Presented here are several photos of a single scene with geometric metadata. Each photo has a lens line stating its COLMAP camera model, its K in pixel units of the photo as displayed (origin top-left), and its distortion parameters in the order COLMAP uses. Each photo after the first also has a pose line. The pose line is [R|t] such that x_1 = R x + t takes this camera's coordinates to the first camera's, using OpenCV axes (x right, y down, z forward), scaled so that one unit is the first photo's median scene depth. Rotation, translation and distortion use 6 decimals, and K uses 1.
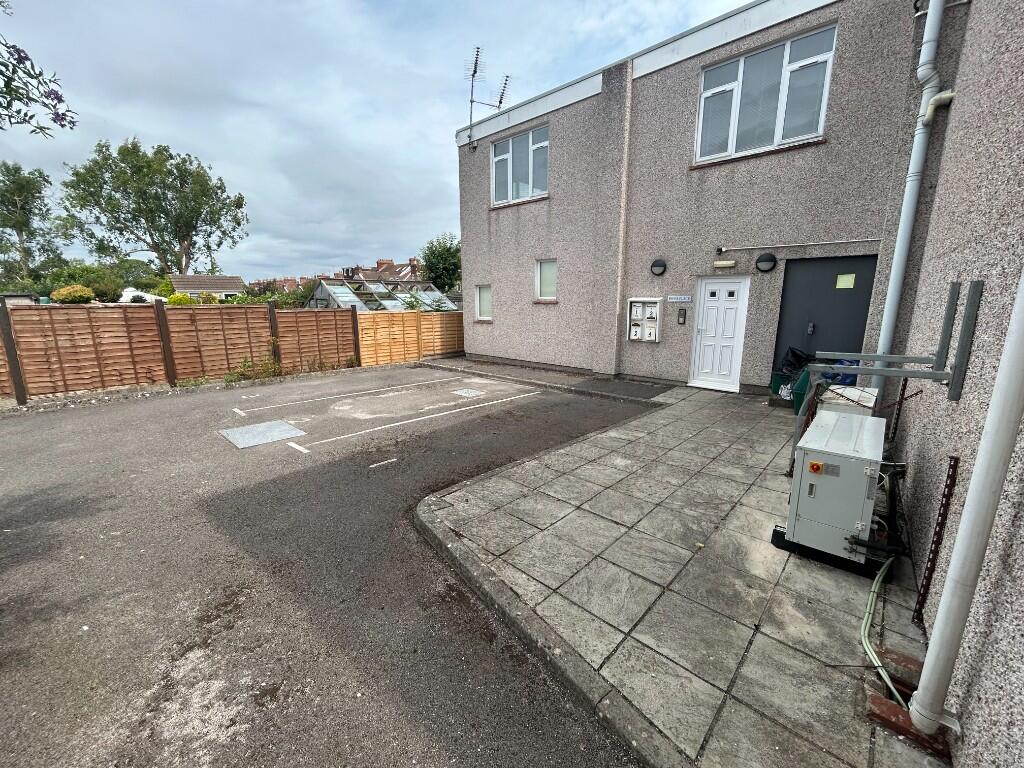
lens RADIAL K [[414.2, 0, 507.1], [0, 414.2, 383.3], [0, 0, 1]] dist [-0.001394, -0.000034]
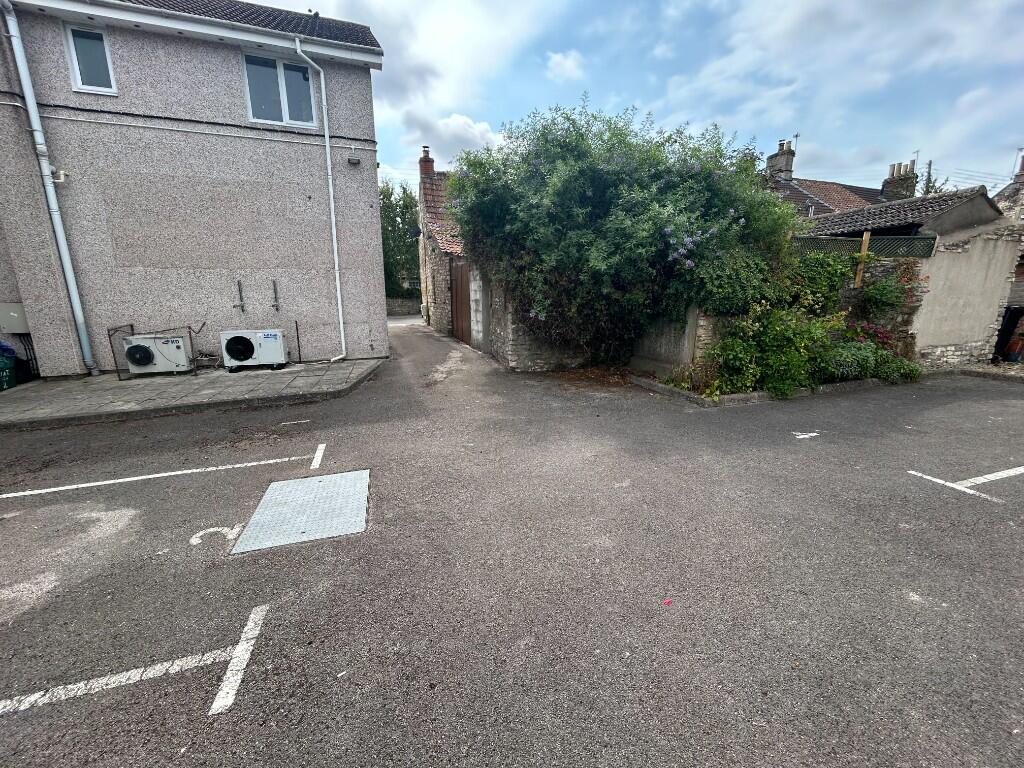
lens RADIAL K [[414.2, 0, 507.1], [0, 414.2, 383.3], [0, 0, 1]] dist [-0.001394, -0.000034]
pose [[-0.859765, -0.092810, 0.502186, -1.119202], [0.120985, 0.918339, 0.376850, -0.217977], [-0.496152, 0.384759, -0.778327, 1.280975]]
